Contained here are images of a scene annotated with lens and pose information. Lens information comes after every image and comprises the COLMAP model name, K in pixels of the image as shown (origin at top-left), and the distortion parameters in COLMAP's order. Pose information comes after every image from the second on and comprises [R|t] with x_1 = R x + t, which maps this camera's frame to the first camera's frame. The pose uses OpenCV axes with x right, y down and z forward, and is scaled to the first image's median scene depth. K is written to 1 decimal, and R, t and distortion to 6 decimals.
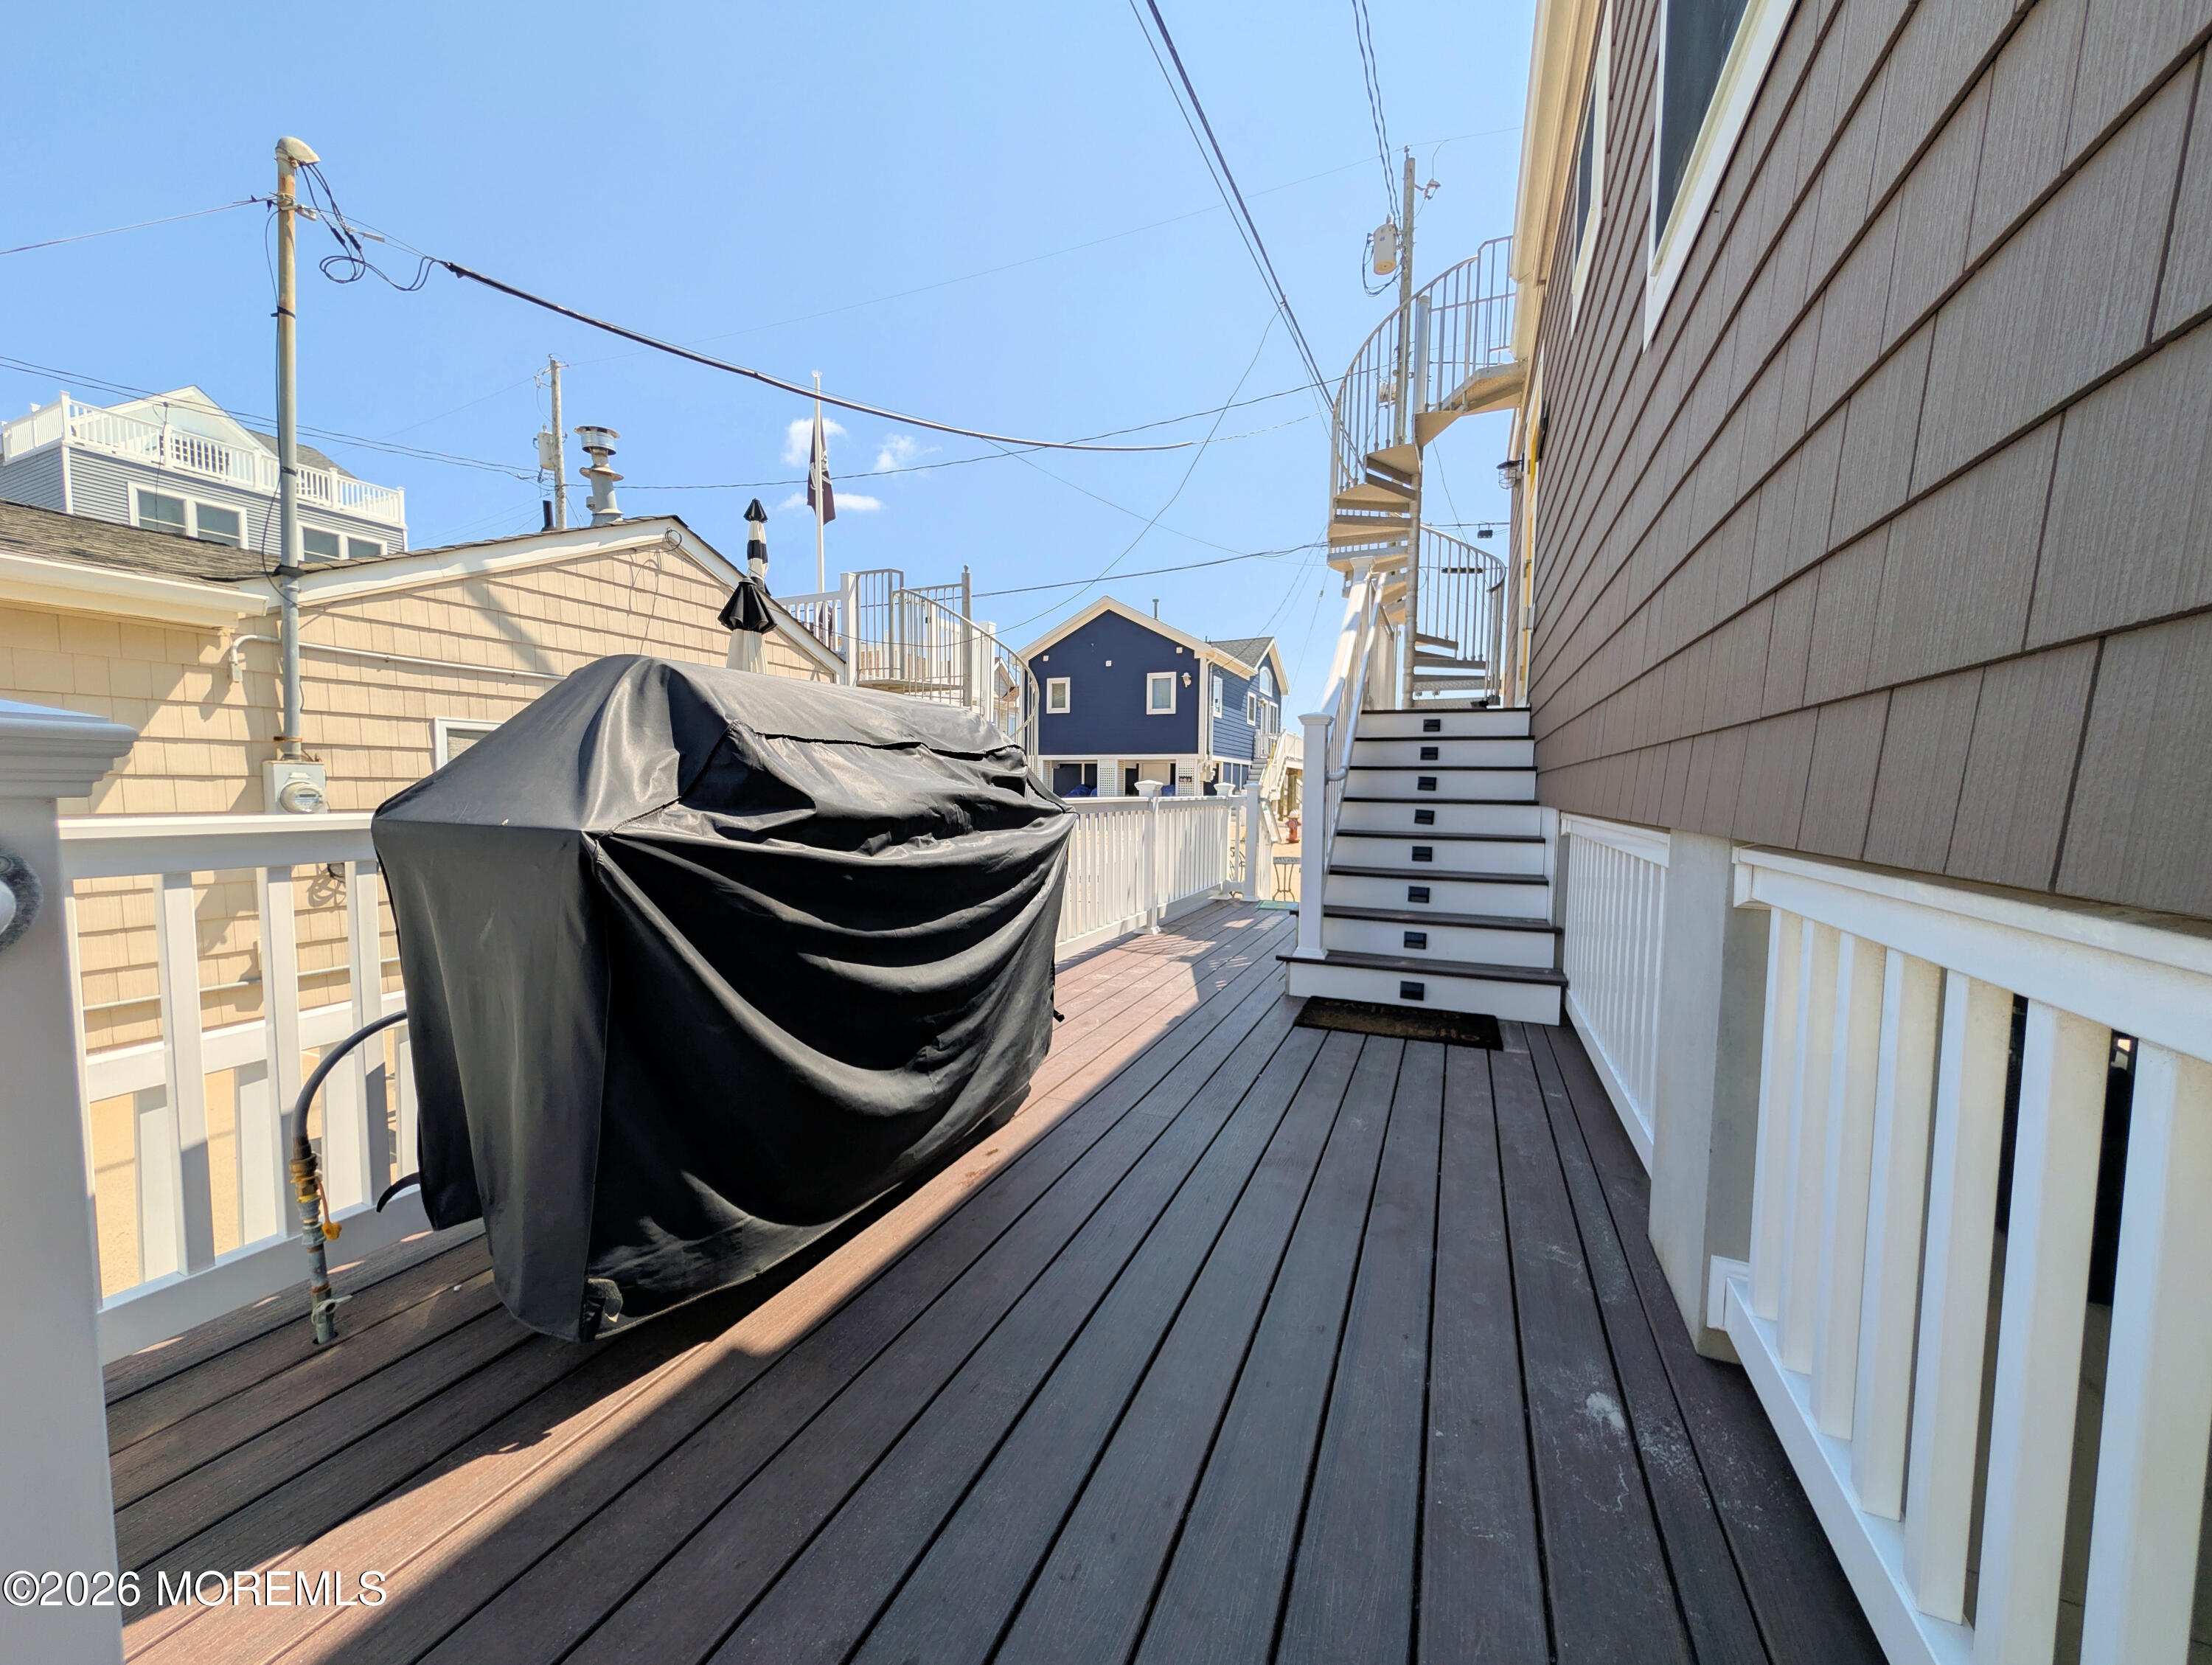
lens RADIAL K [[803.5, 0, 1105.7], [0, 803.5, 839.7], [0, 0, 1]] dist [0.000225, 0.000158]
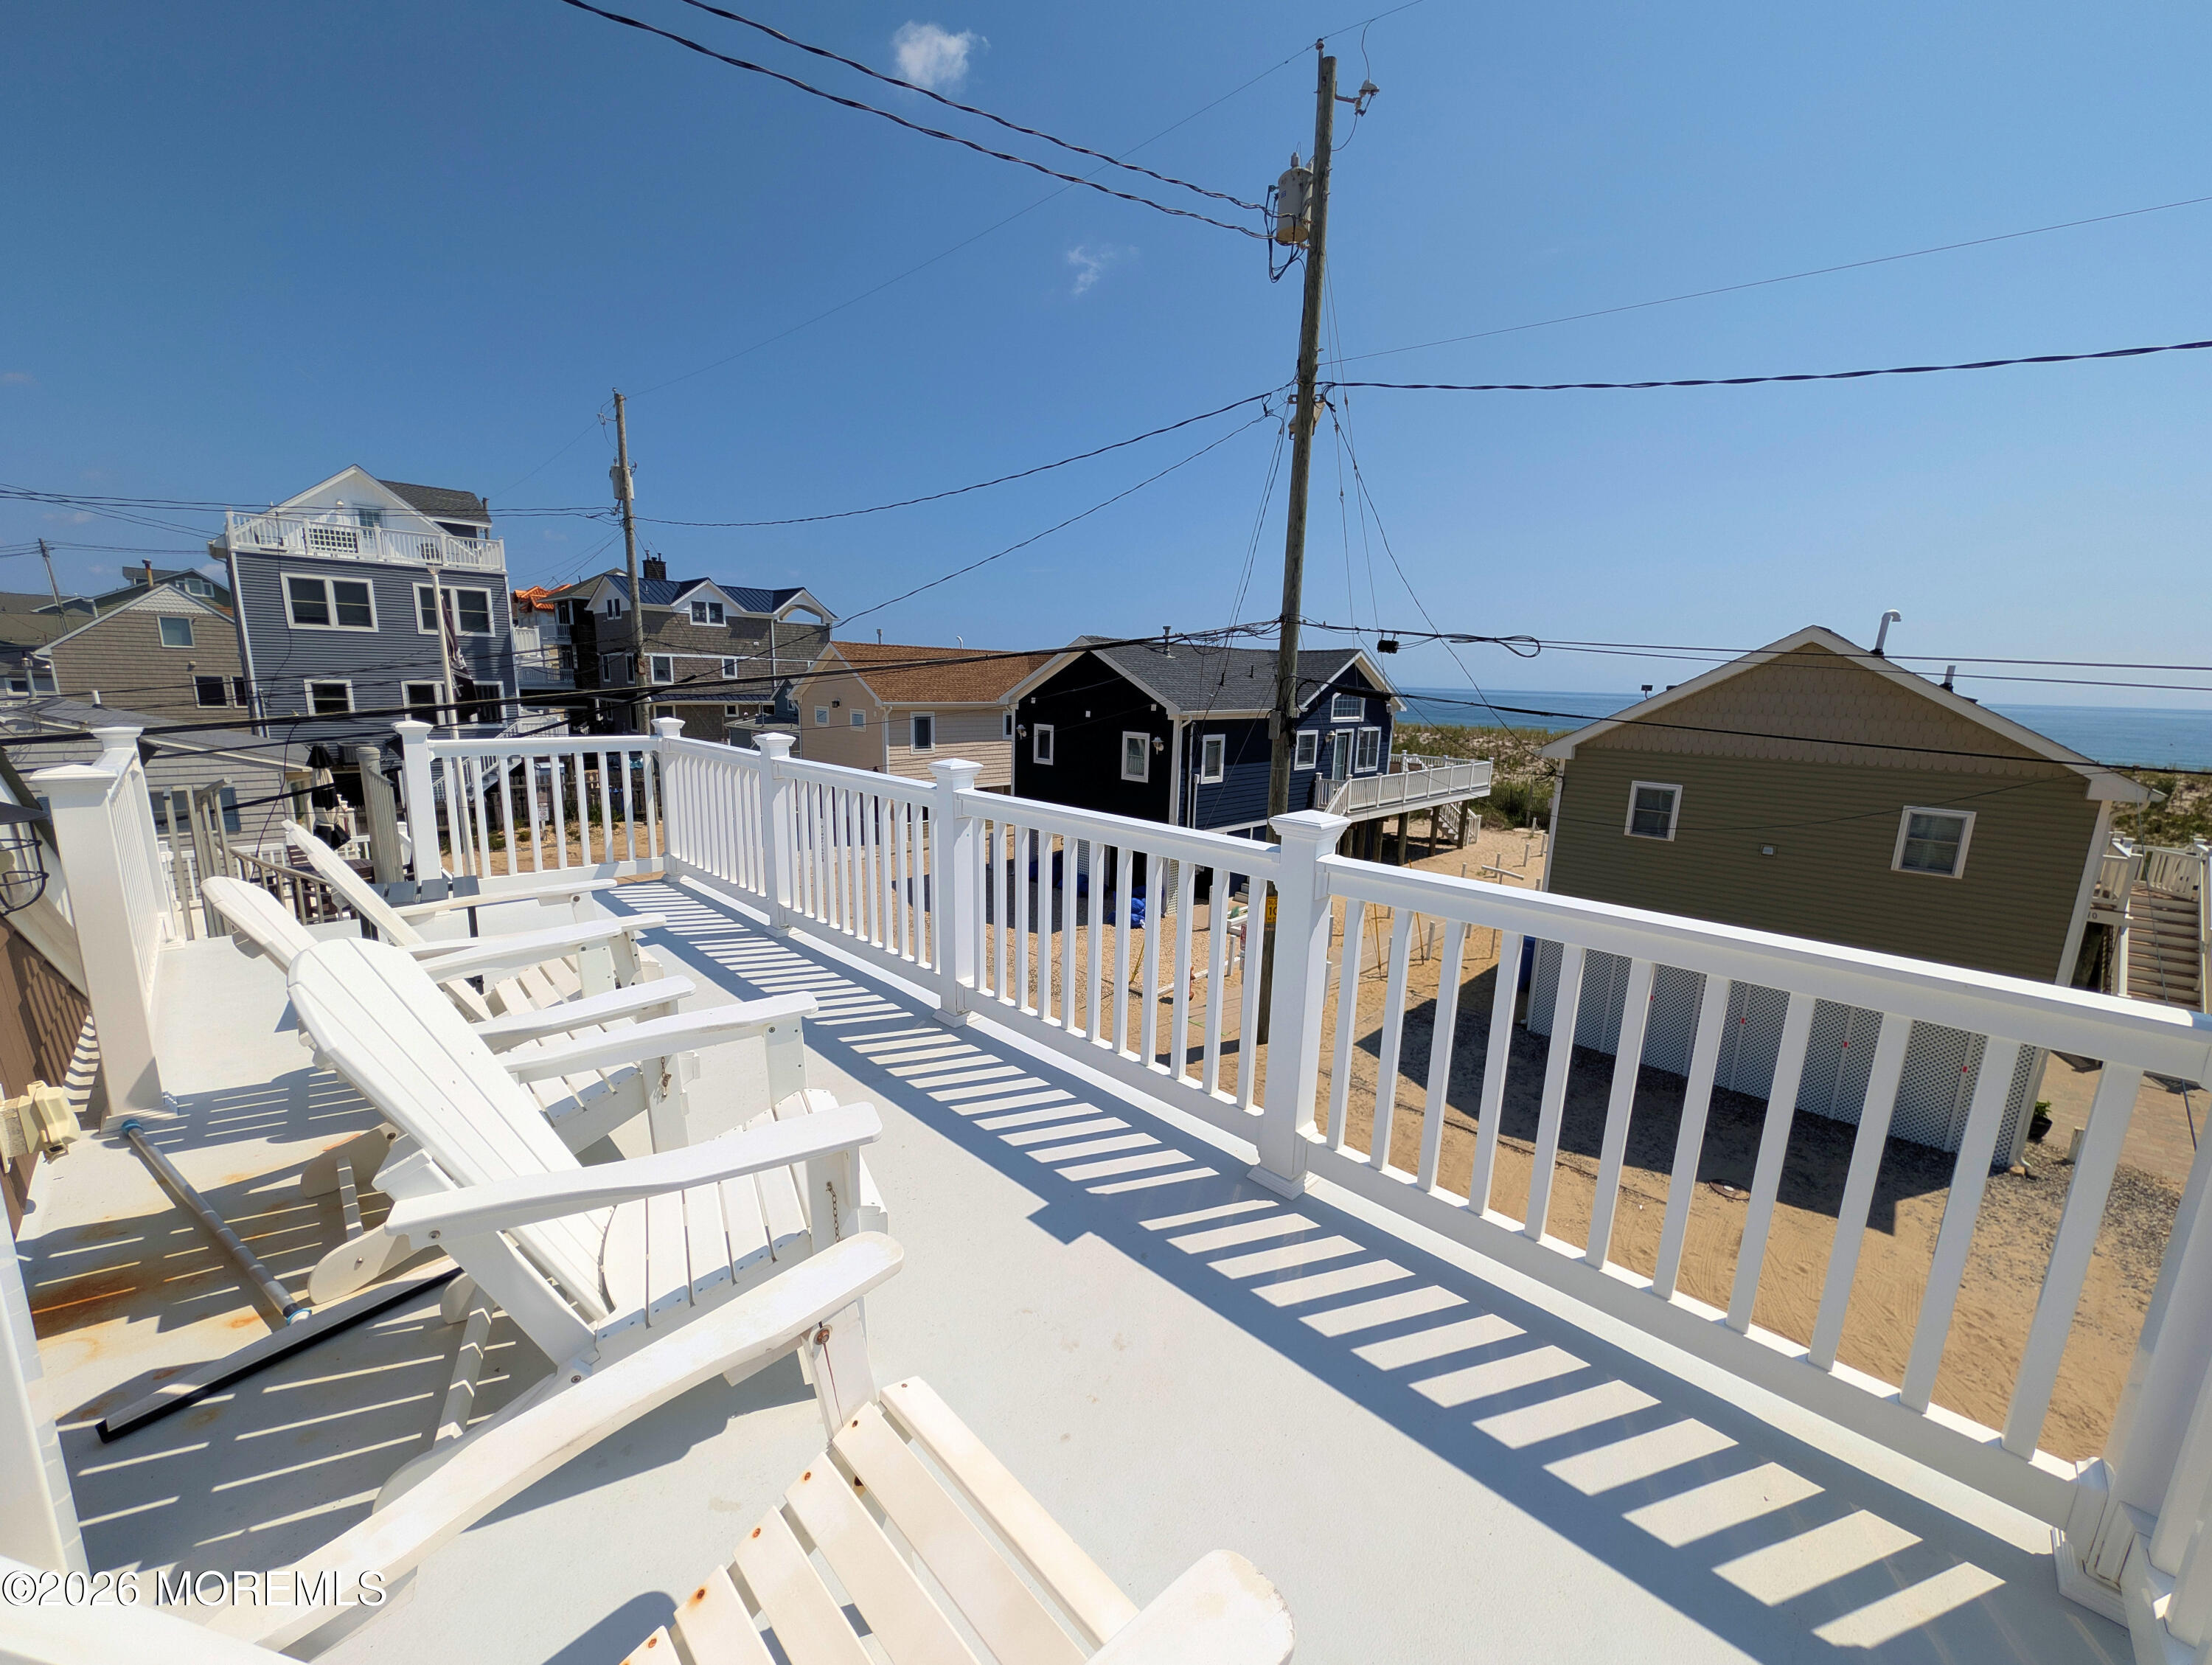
lens RADIAL K [[848.0, 0, 1103.0], [0, 848.0, 840.6], [0, 0, 1]] dist [0.000822, 0.000094]
pose [[0.934127, 0.085047, -0.346661, 0.357113], [-0.044095, 0.991256, 0.124367, -0.207653], [0.354206, -0.100888, 0.929709, 0.161516]]
